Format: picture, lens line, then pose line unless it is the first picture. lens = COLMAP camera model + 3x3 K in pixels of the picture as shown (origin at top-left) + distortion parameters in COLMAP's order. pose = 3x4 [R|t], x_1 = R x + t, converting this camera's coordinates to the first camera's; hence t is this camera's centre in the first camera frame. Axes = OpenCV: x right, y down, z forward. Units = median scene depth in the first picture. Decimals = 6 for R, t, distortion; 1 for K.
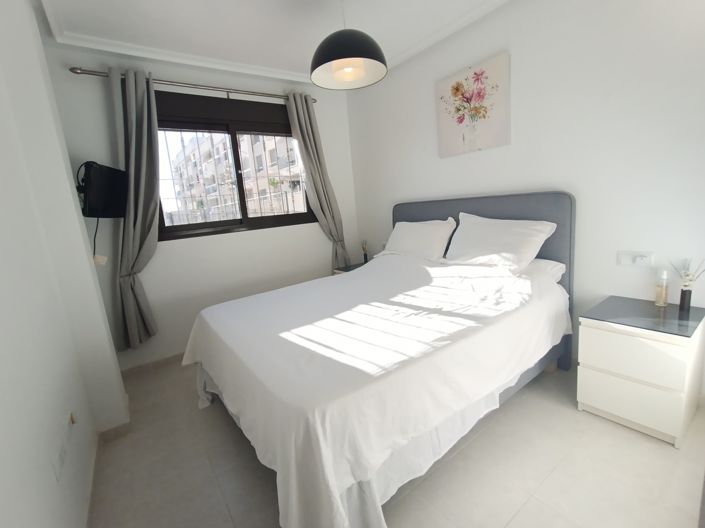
lens RADIAL K [[323.0, 0, 351.3], [0, 323.0, 268.2], [0, 0, 1]] dist [-0.016620, 0.007703]
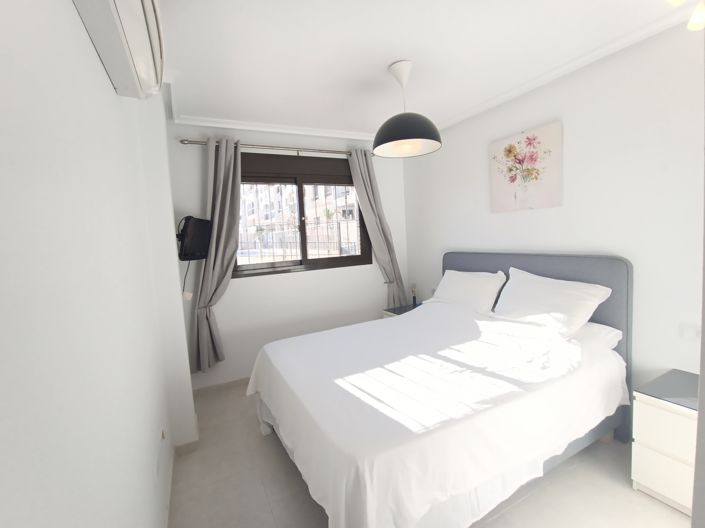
lens RADIAL K [[323.0, 0, 349.5], [0, 323.0, 269.1], [0, 0, 1]] dist [-0.016620, 0.007703]
pose [[0.986830, 0.047481, -0.154634, -0.009190], [-0.060222, 0.995072, -0.078777, -0.071782], [0.150132, 0.087052, 0.984826, -0.101960]]
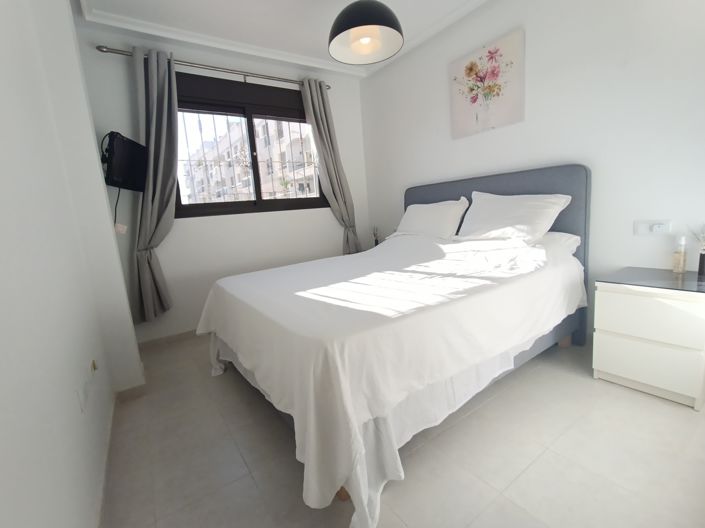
lens RADIAL K [[323.0, 0, 351.6], [0, 323.0, 265.6], [0, 0, 1]] dist [-0.016620, 0.007703]
pose [[0.999625, 0.014231, -0.023395, -0.017518], [-0.014640, 0.999742, -0.017395, 0.104511], [0.023141, 0.017731, 0.999575, -0.009806]]
